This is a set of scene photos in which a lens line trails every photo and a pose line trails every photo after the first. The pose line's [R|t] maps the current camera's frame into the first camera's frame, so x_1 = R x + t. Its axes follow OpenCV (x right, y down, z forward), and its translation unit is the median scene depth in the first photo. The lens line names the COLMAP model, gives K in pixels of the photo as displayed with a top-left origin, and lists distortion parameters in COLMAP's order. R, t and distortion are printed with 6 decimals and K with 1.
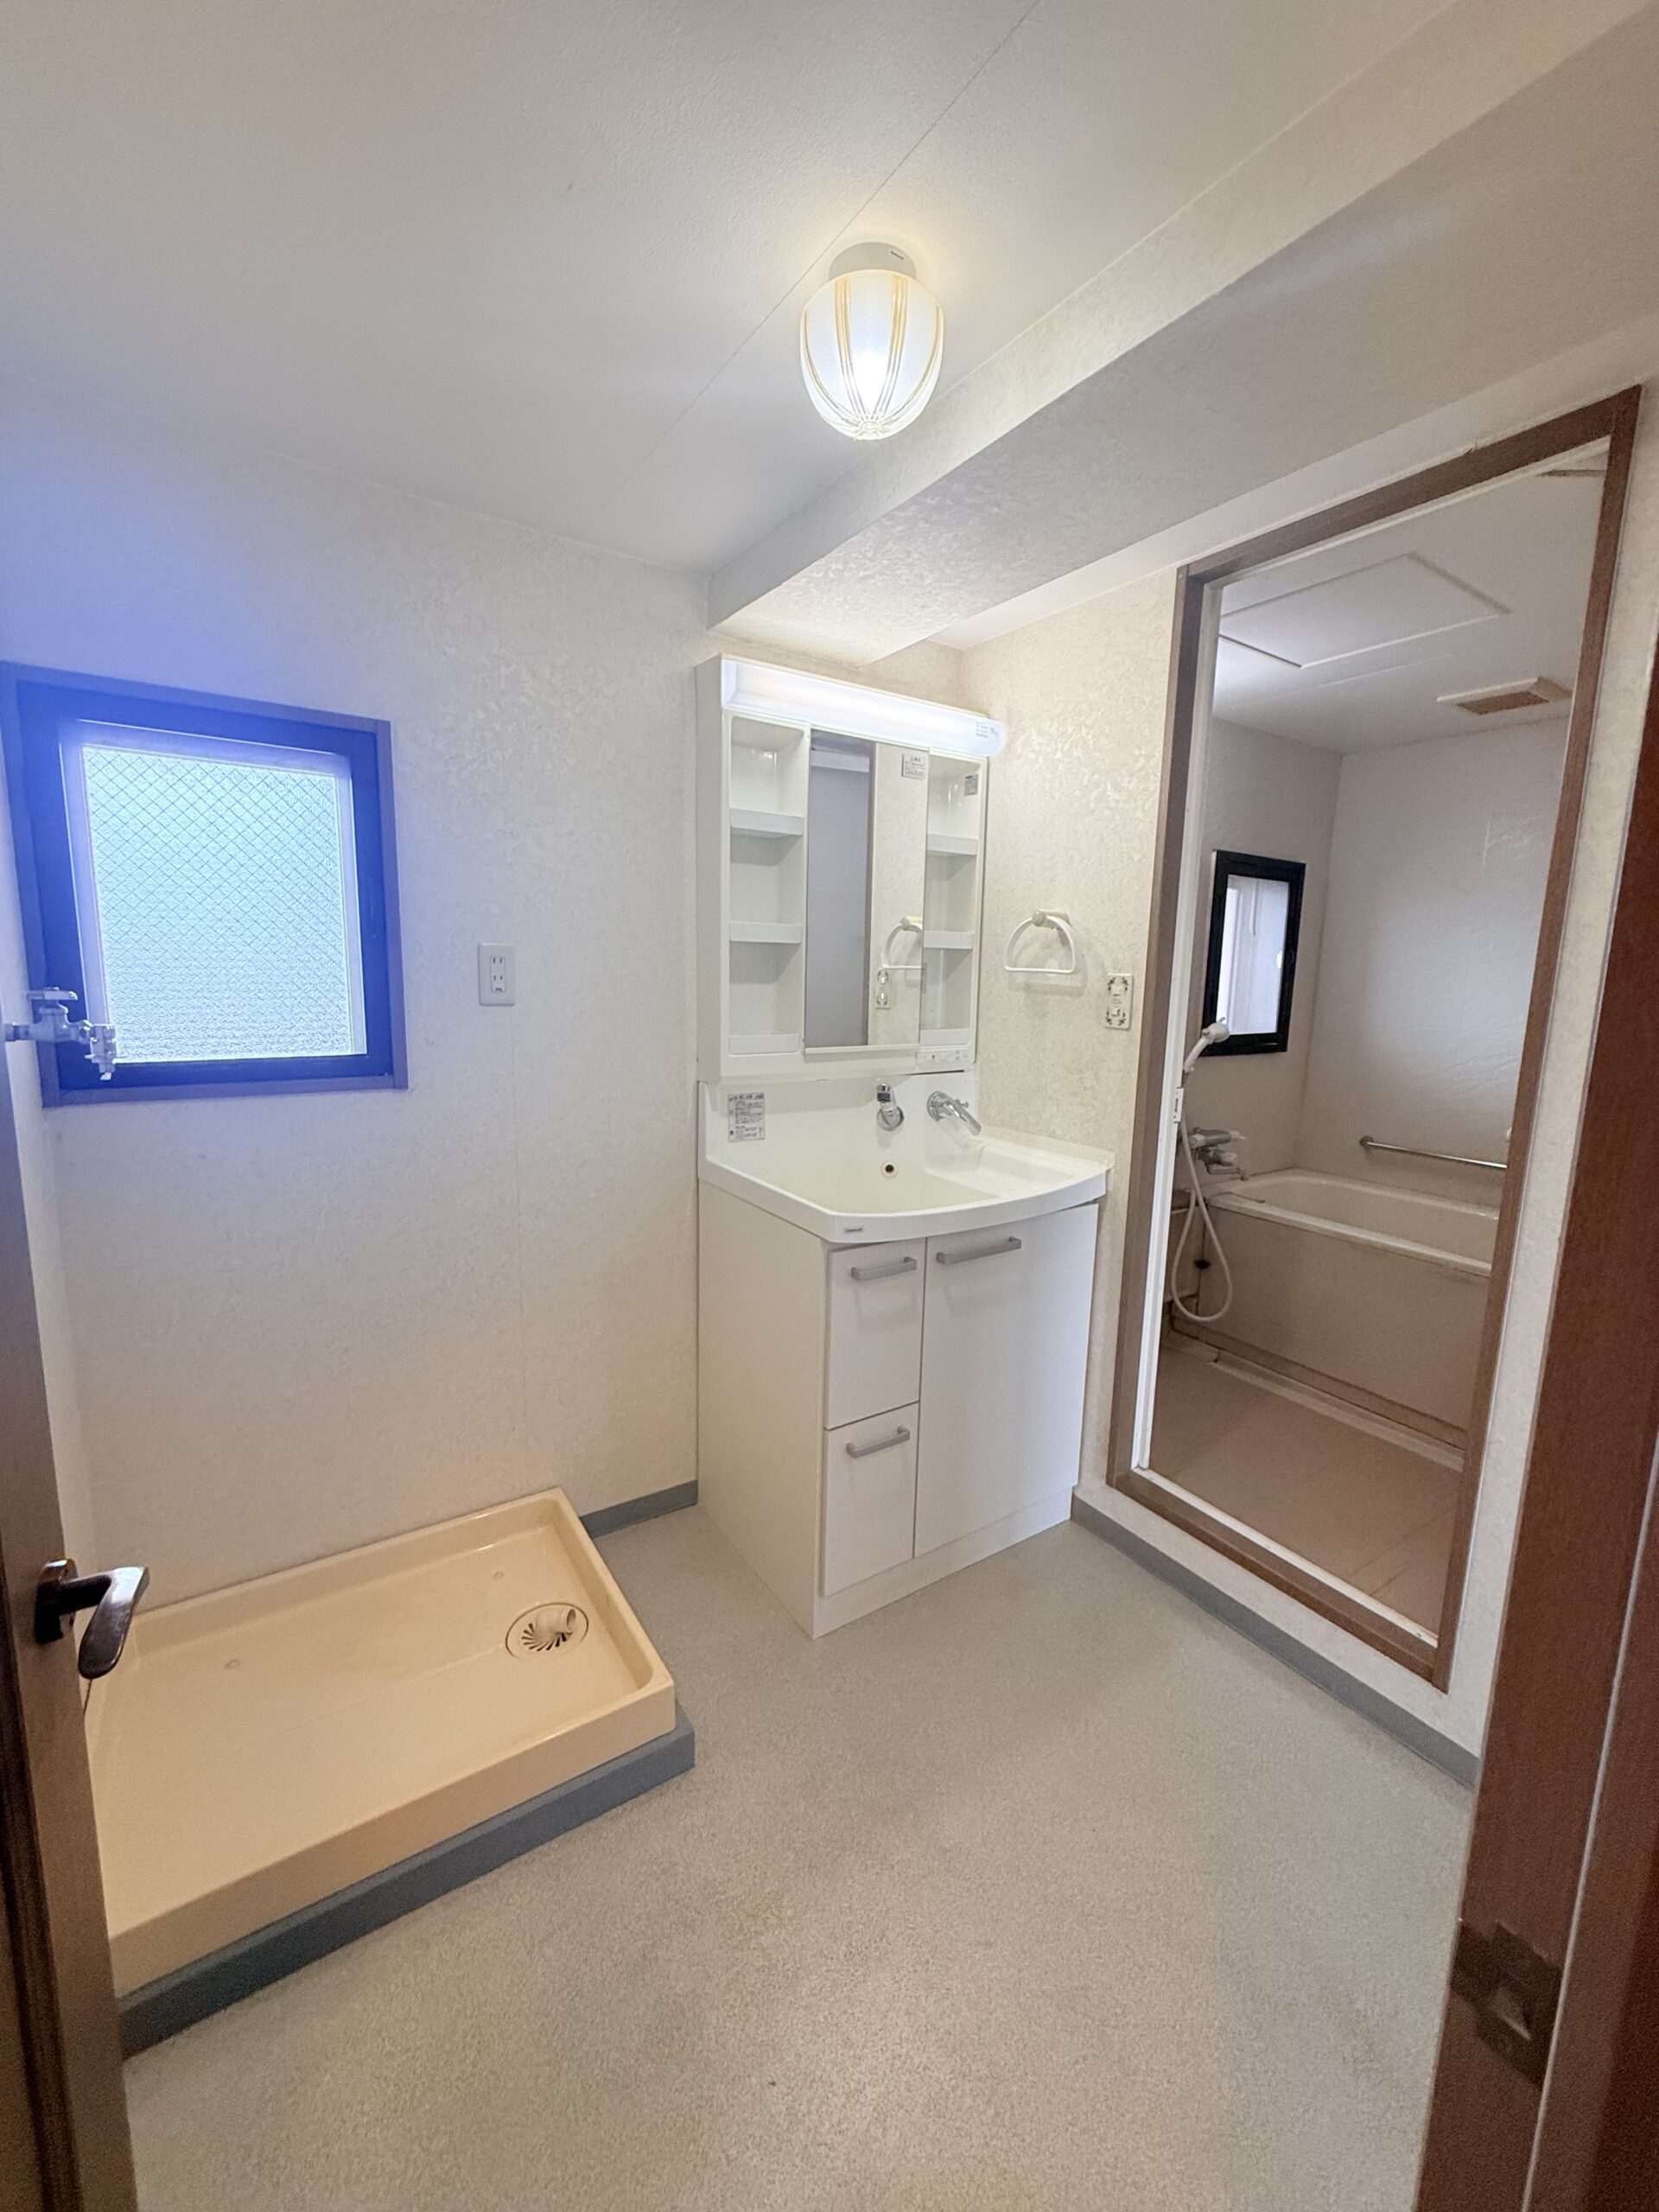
lens RADIAL K [[880.2, 0, 829.0], [0, 880.2, 1105.6], [0, 0, 1]] dist [-0.001095, 0.000586]
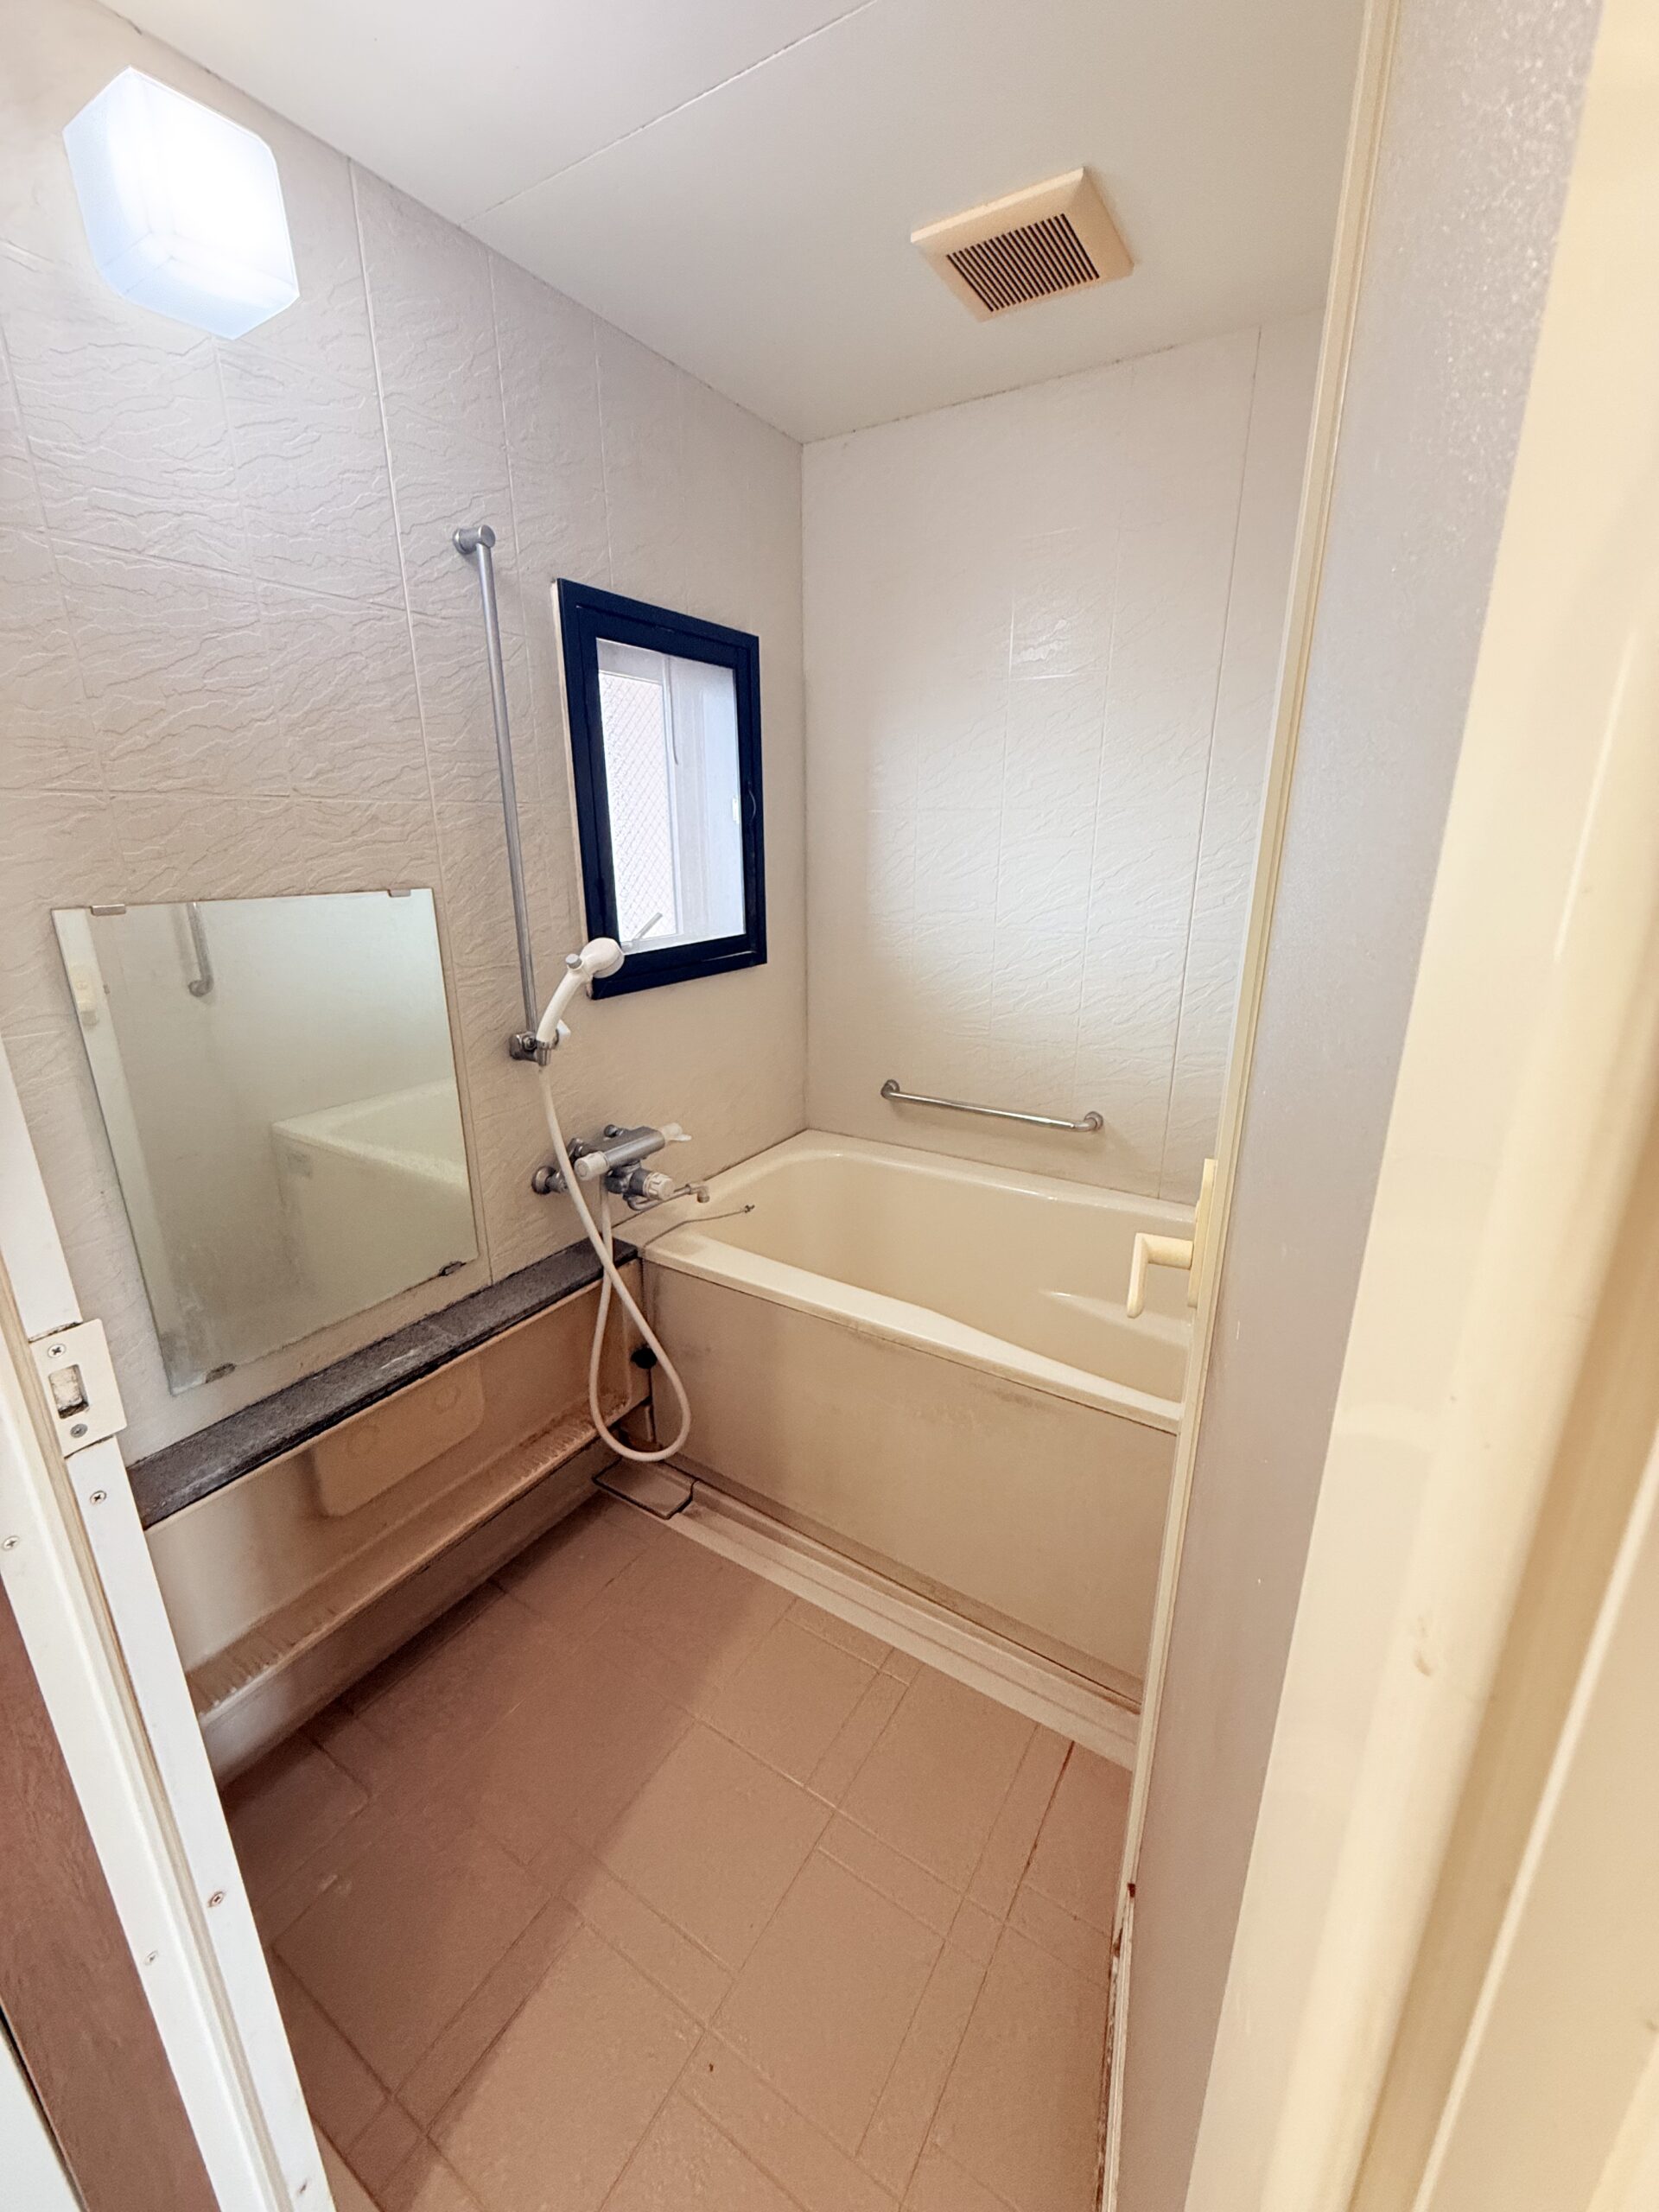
lens RADIAL K [[880.2, 0, 833.0], [0, 880.2, 1098.6], [0, 0, 1]] dist [-0.001095, 0.000586]
pose [[0.909046, -0.144345, 0.390896, 0.337501], [0.084377, 0.982416, 0.166550, -0.073988], [-0.408063, -0.118419, 0.905241, 0.448404]]
